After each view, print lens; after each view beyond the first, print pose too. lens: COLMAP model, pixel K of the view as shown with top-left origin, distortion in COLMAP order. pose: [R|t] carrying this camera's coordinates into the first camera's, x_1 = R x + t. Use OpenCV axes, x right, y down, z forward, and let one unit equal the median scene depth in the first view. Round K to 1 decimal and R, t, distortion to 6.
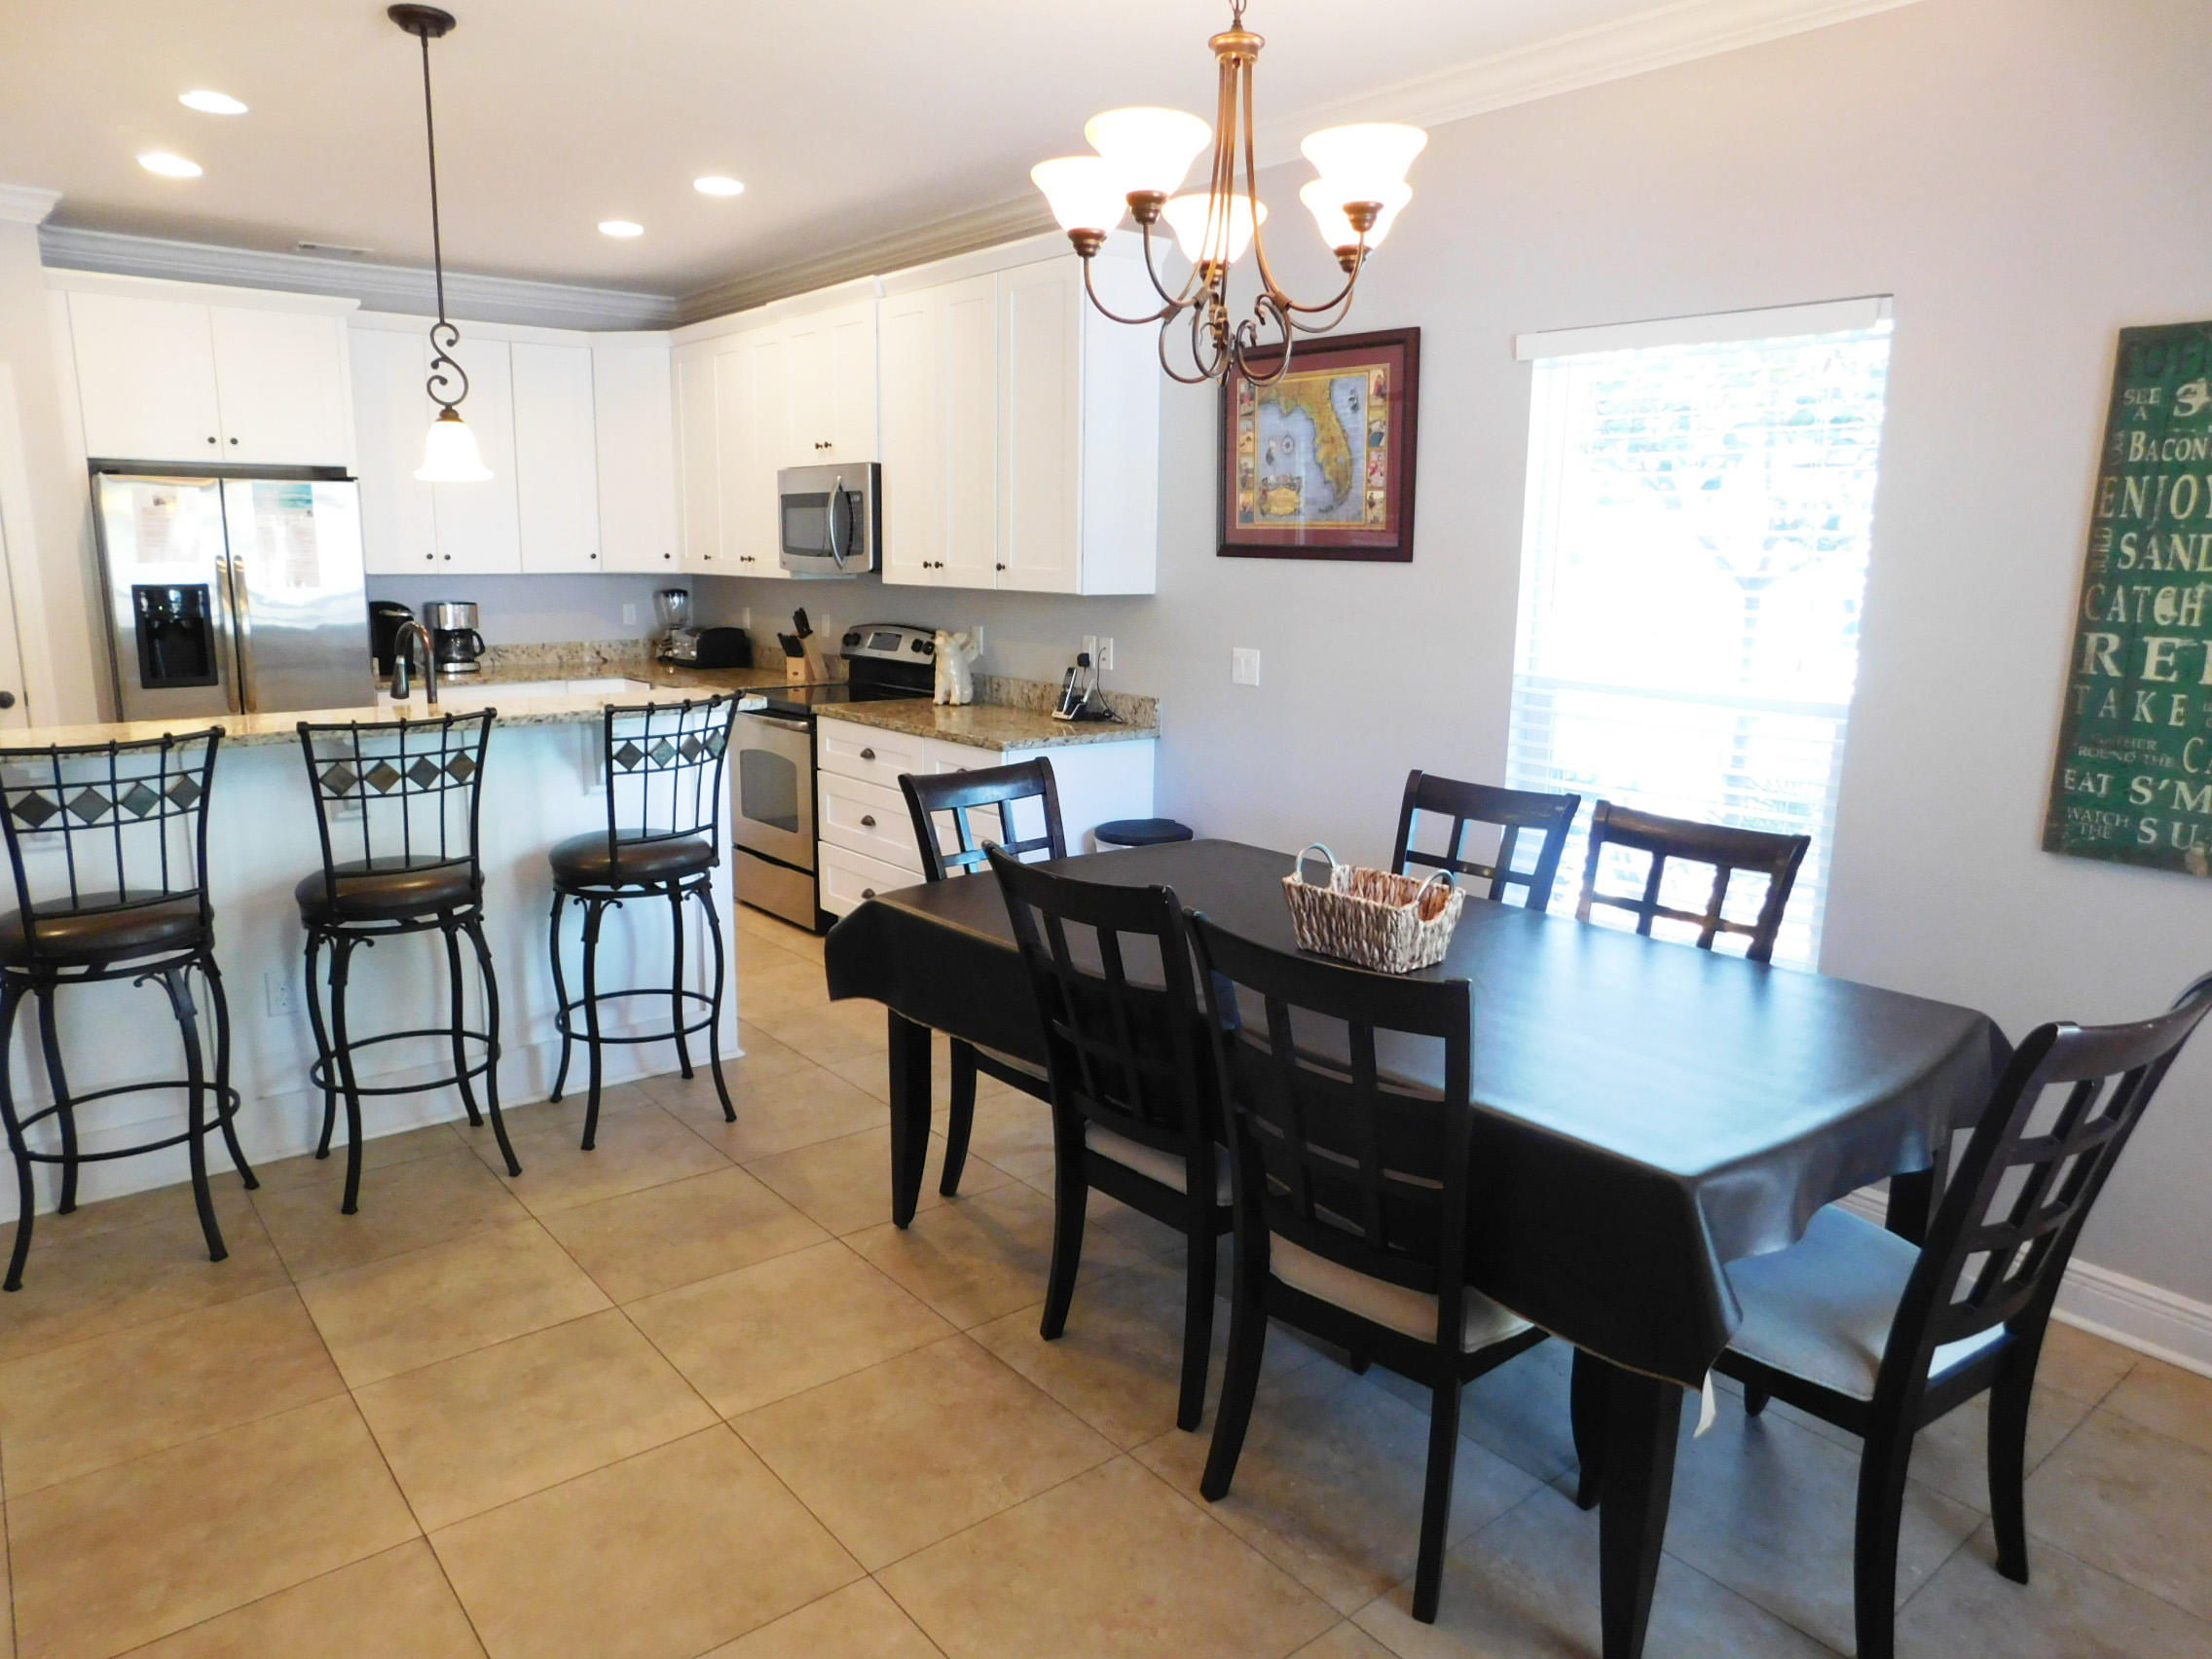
lens RADIAL K [[1466.0, 0, 1106.0], [0, 1466.0, 829.5], [0, 0, 1]] dist [-0.038640, 0.003087]
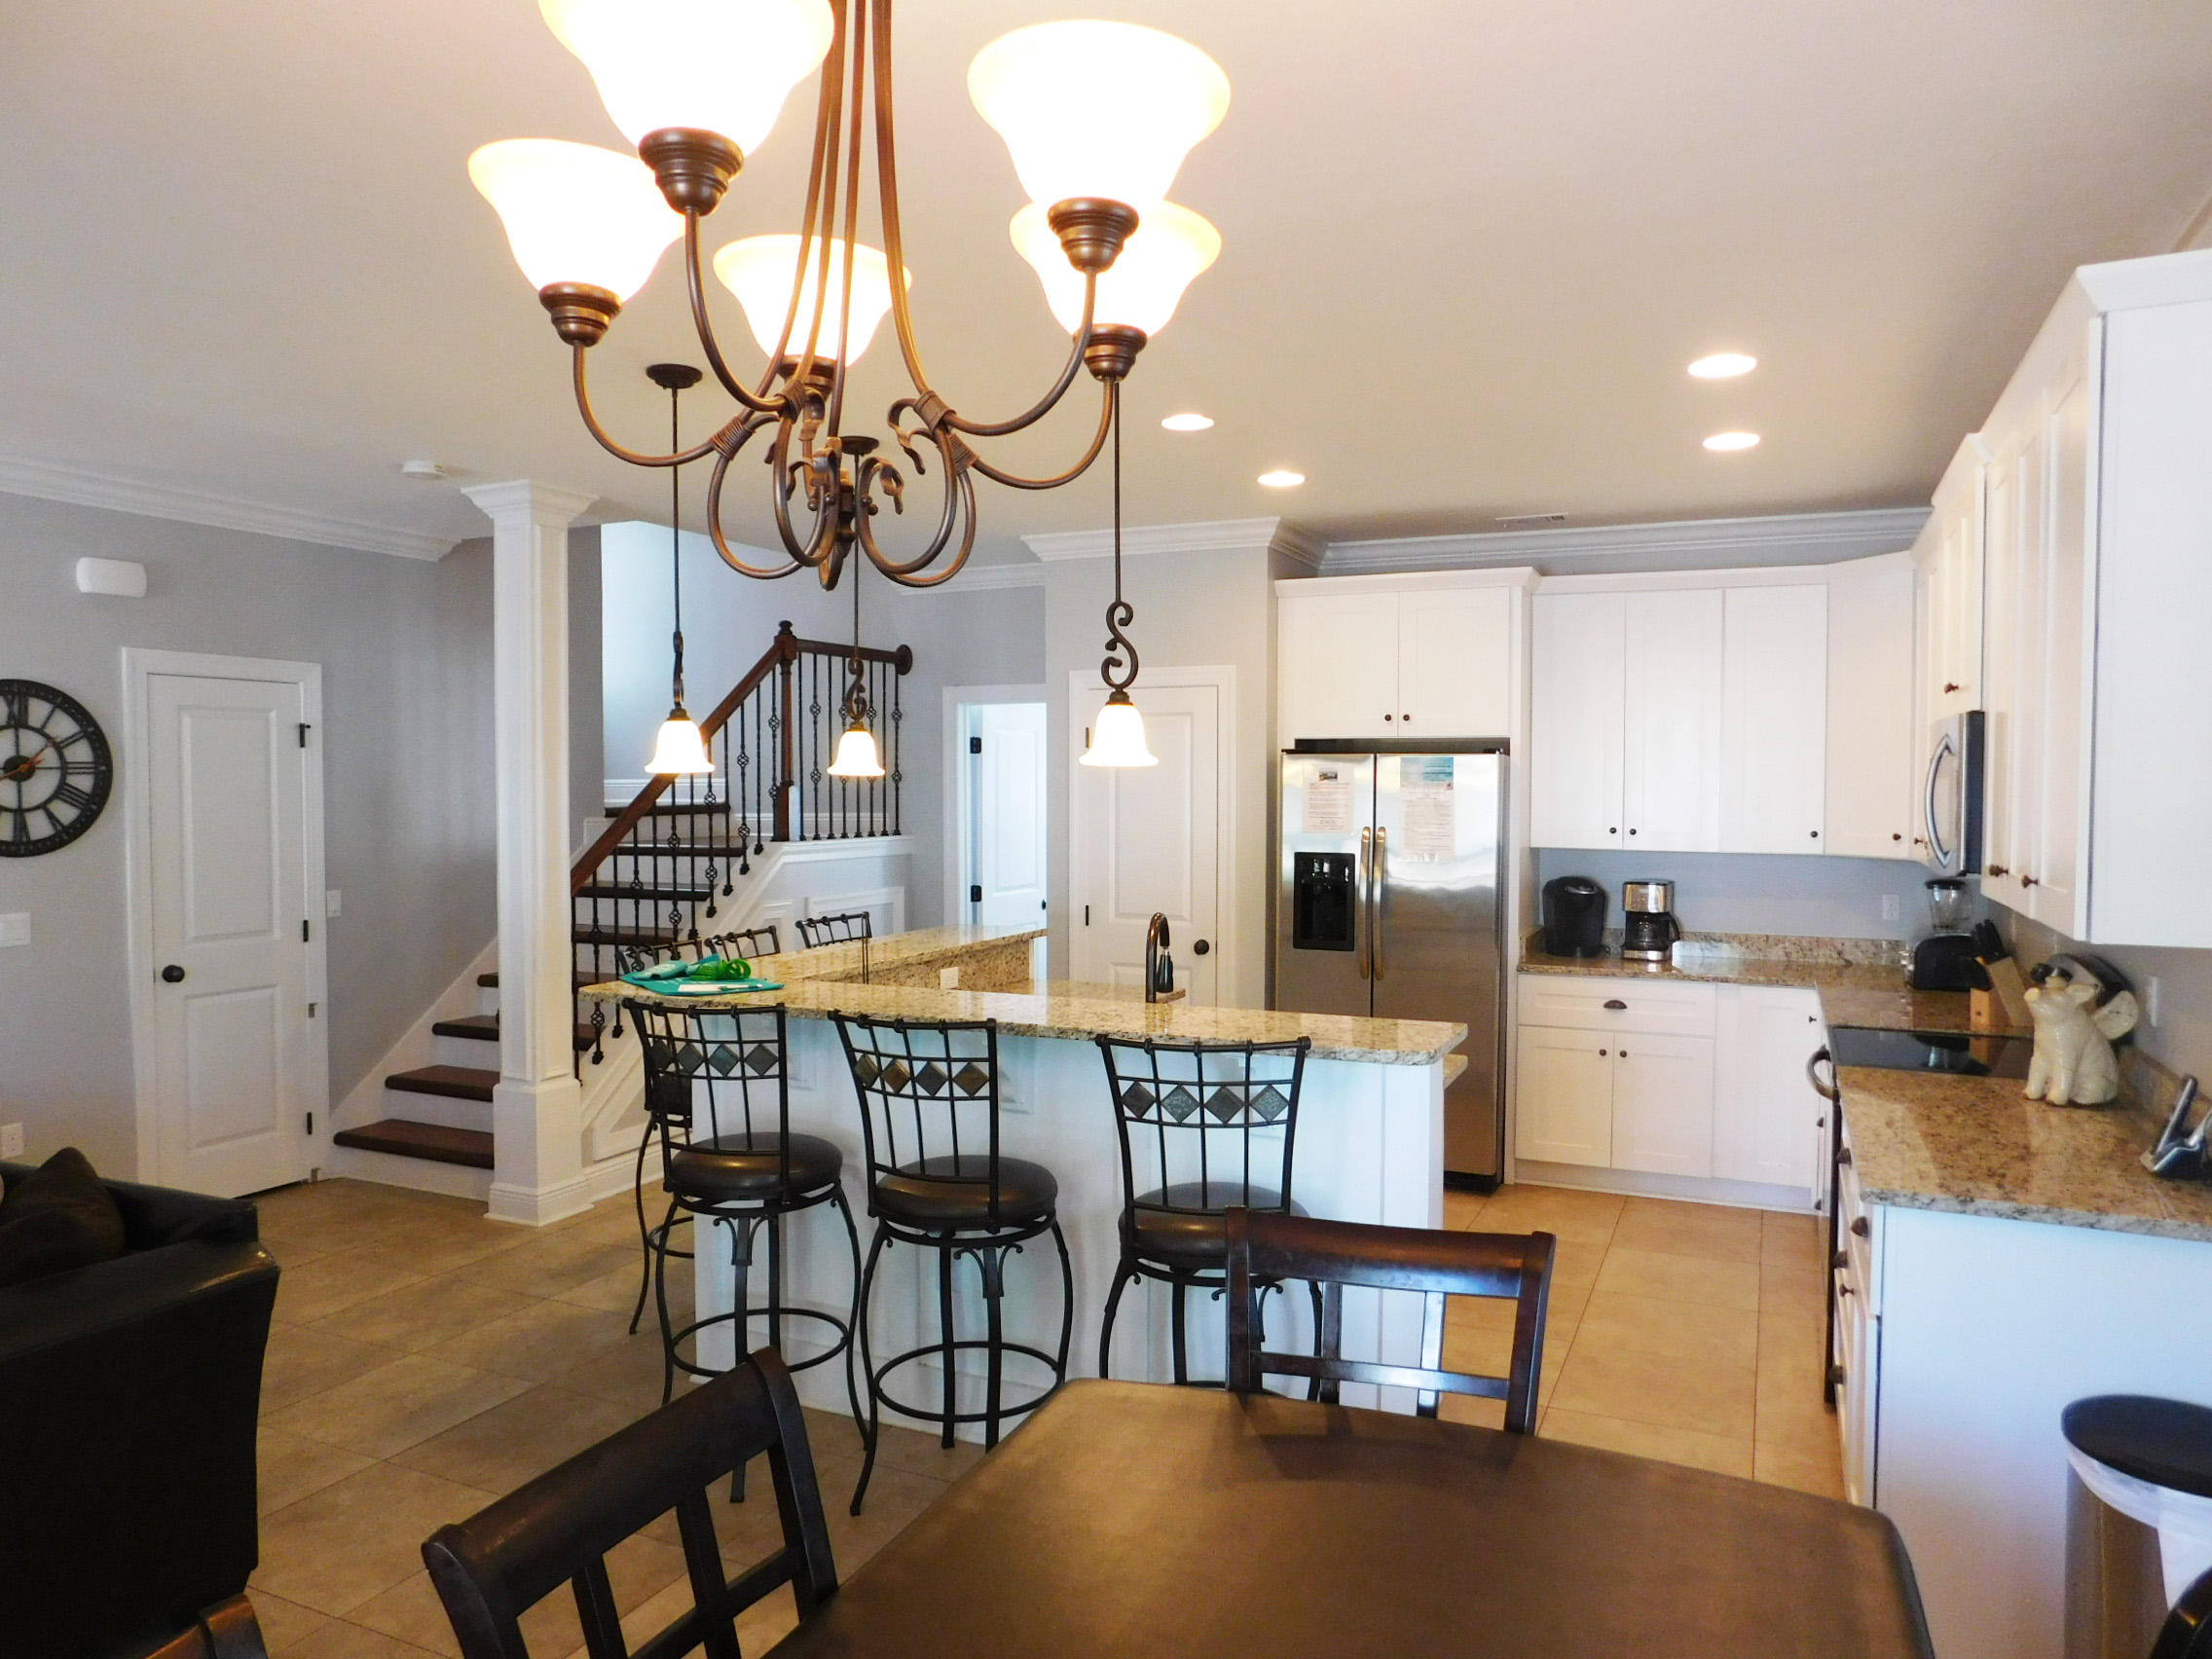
lens RADIAL K [[1466.0, 0, 1106.0], [0, 1466.0, 829.5], [0, 0, 1]] dist [-0.038640, 0.003087]
pose [[0.447559, 0.019873, -0.894034, 0.243229], [-0.171824, 0.983036, -0.064164, -0.090080], [0.877592, 0.182334, 0.443381, 0.377417]]
